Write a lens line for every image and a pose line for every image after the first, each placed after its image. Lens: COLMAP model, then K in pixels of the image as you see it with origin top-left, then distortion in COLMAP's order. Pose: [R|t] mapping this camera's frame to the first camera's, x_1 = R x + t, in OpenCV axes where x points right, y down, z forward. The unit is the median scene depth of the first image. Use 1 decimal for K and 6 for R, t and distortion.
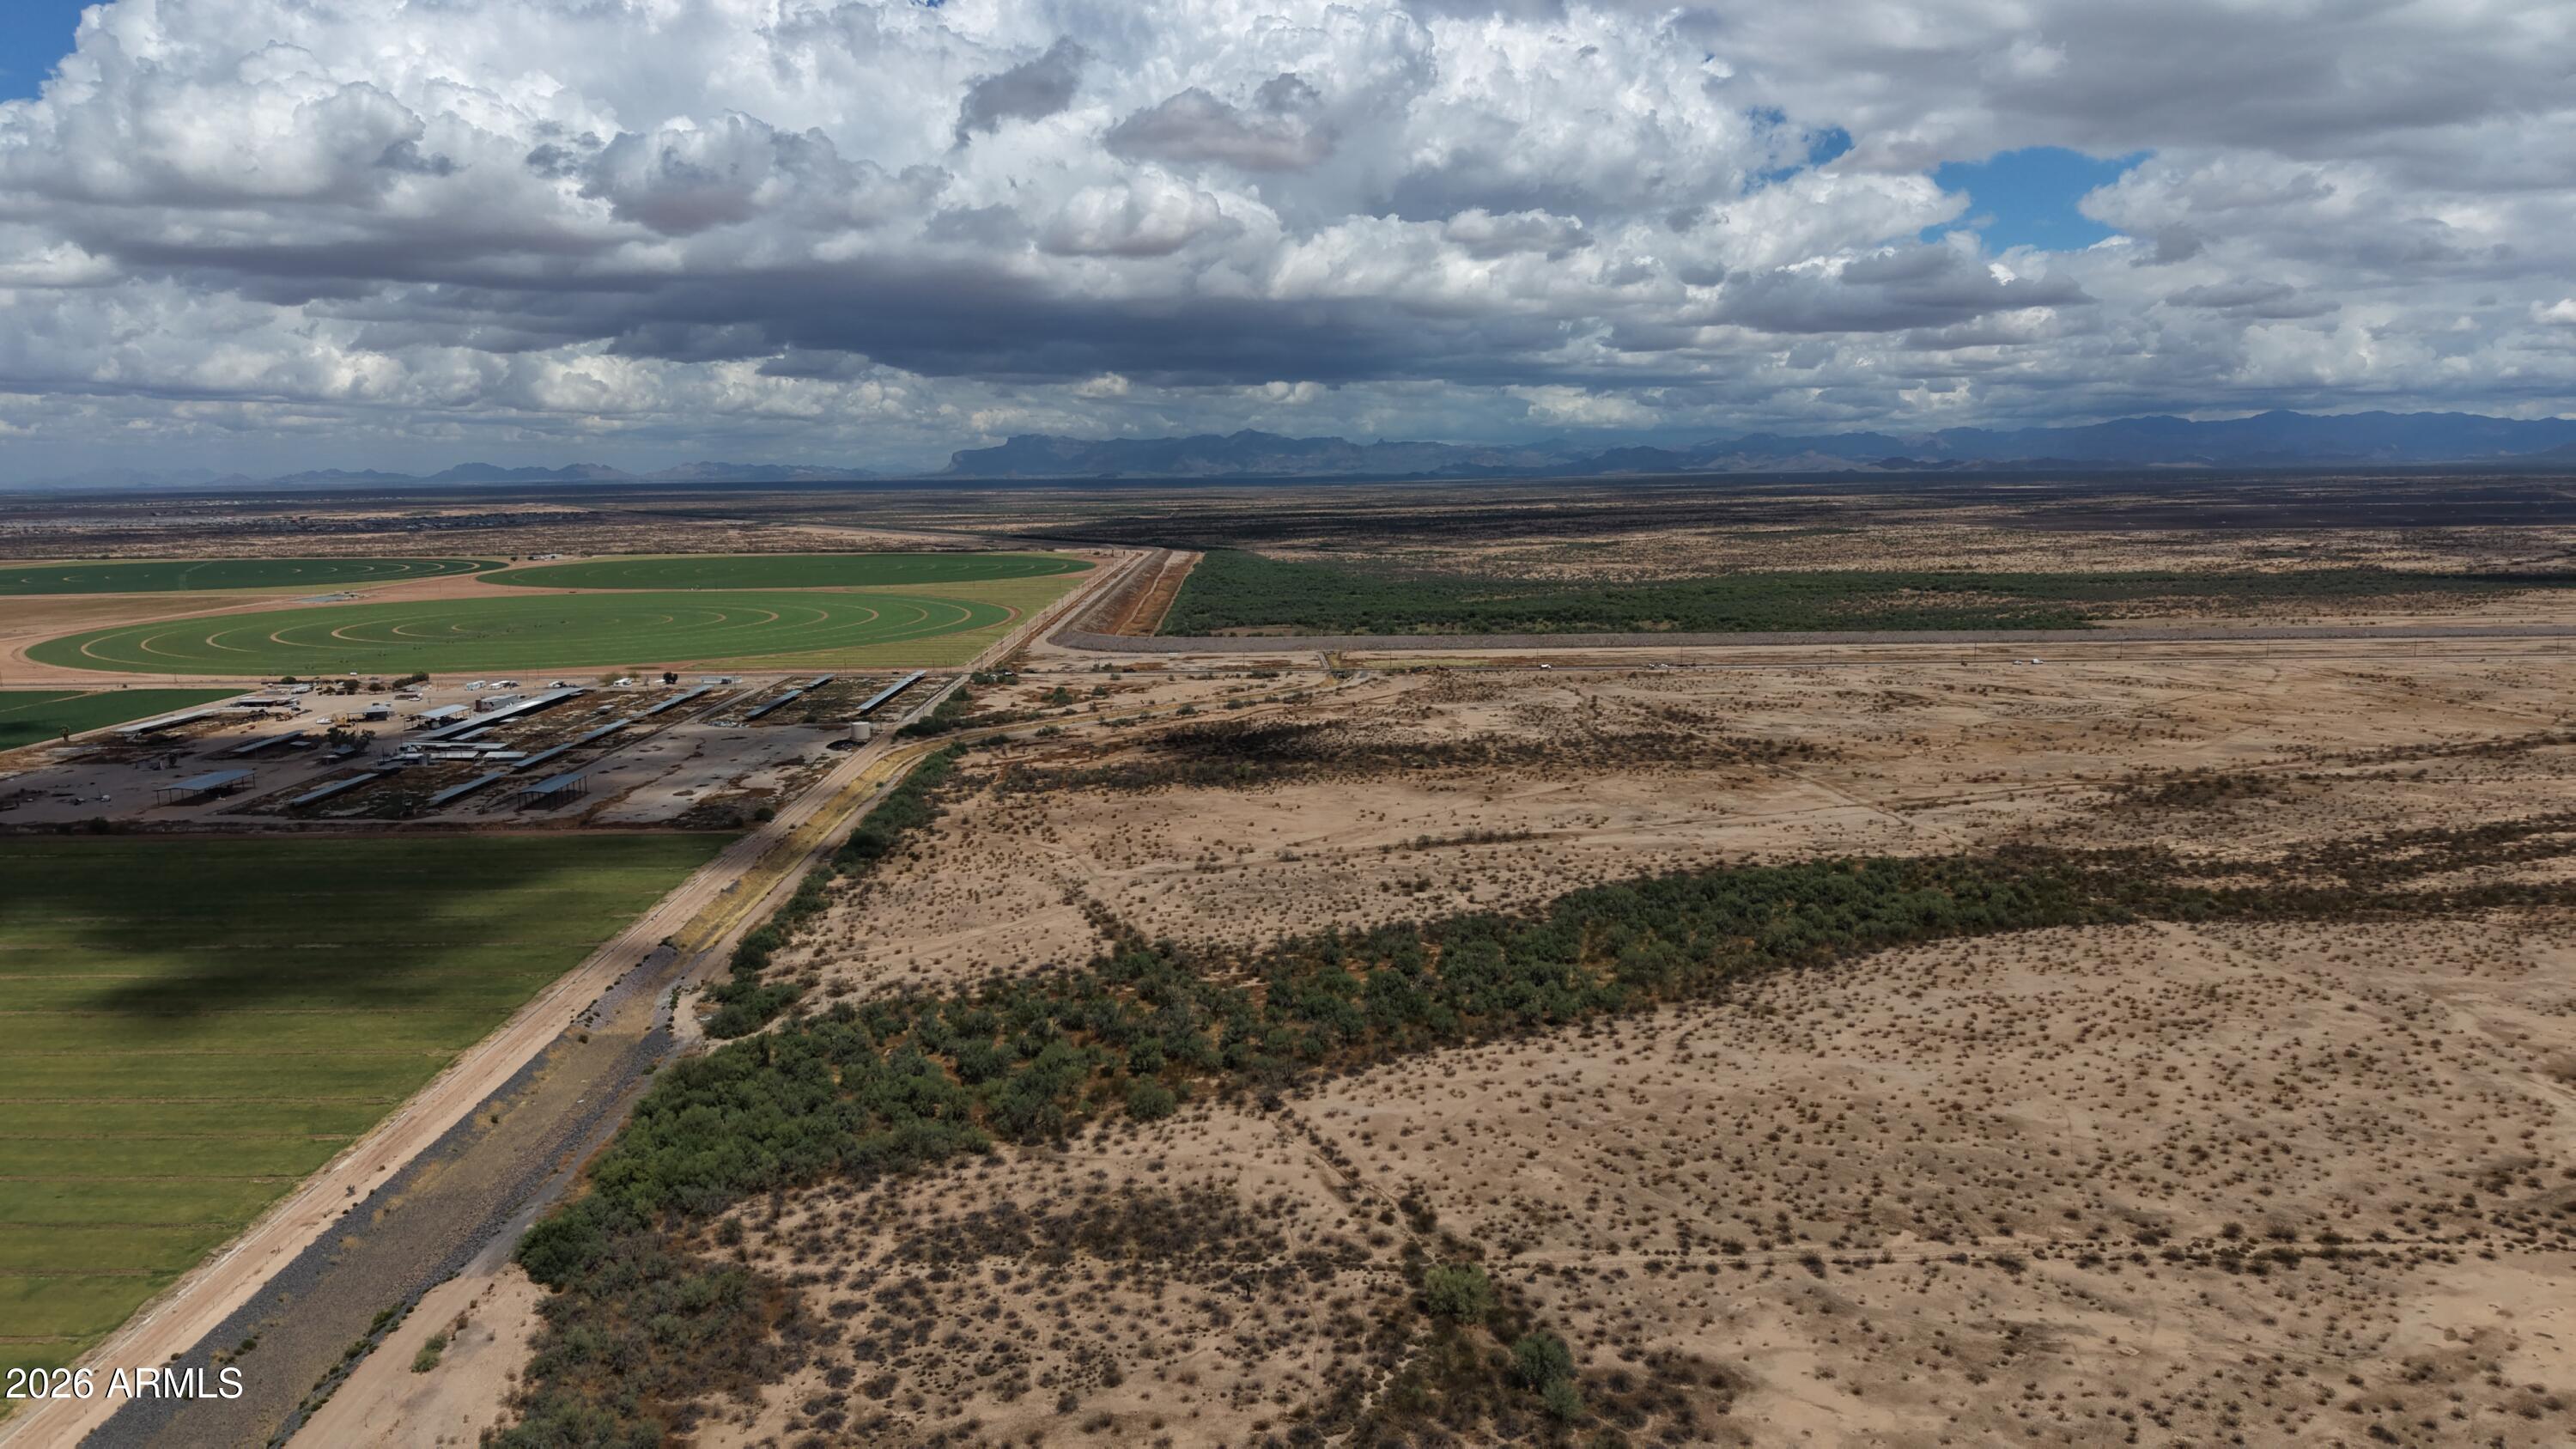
lens RADIAL K [[1728.0, 0, 1289.4], [0, 1728.0, 622.0], [0, 0, 1]] dist [0.046017, -0.051544]
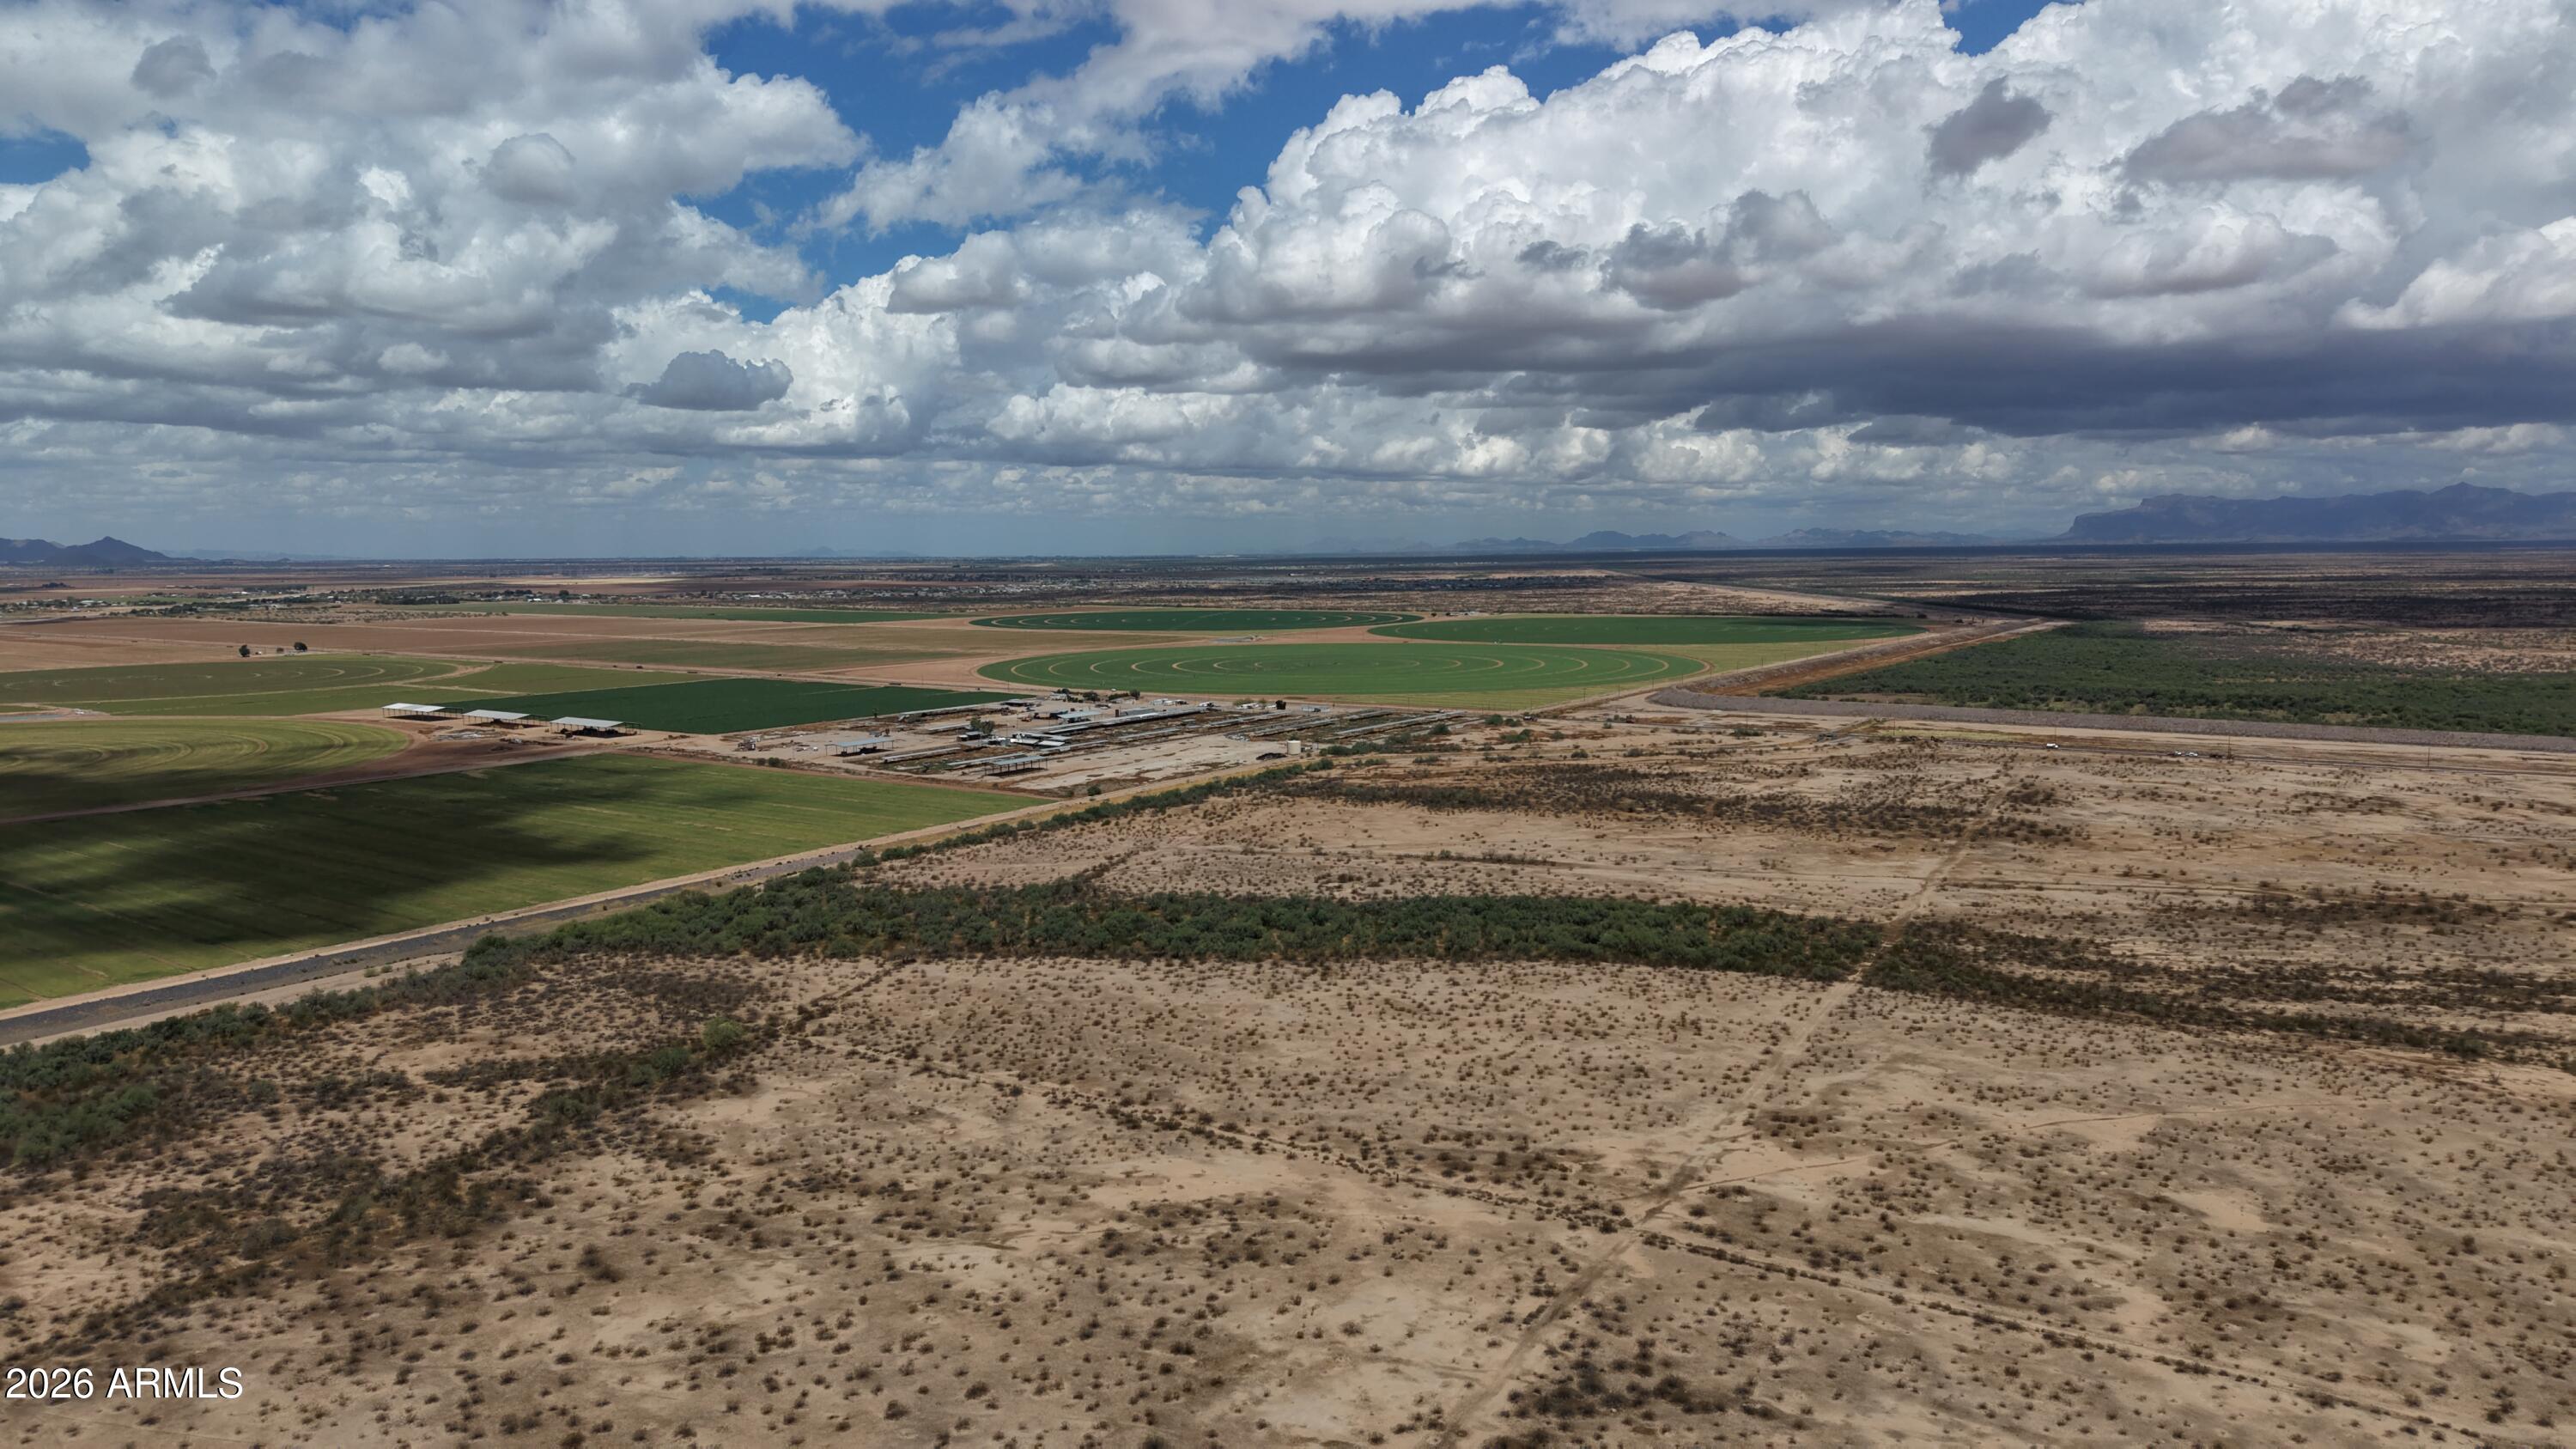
lens RADIAL K [[1733.7, 0, 1288.0], [0, 1733.7, 724.5], [0, 0, 1]] dist [0.040952, -0.043666]
pose [[0.807973, 0.061902, -0.585958, 0.866365], [-0.050002, 0.998082, 0.036492, 0.000315], [0.587093, -0.000185, 0.809519, -0.019840]]
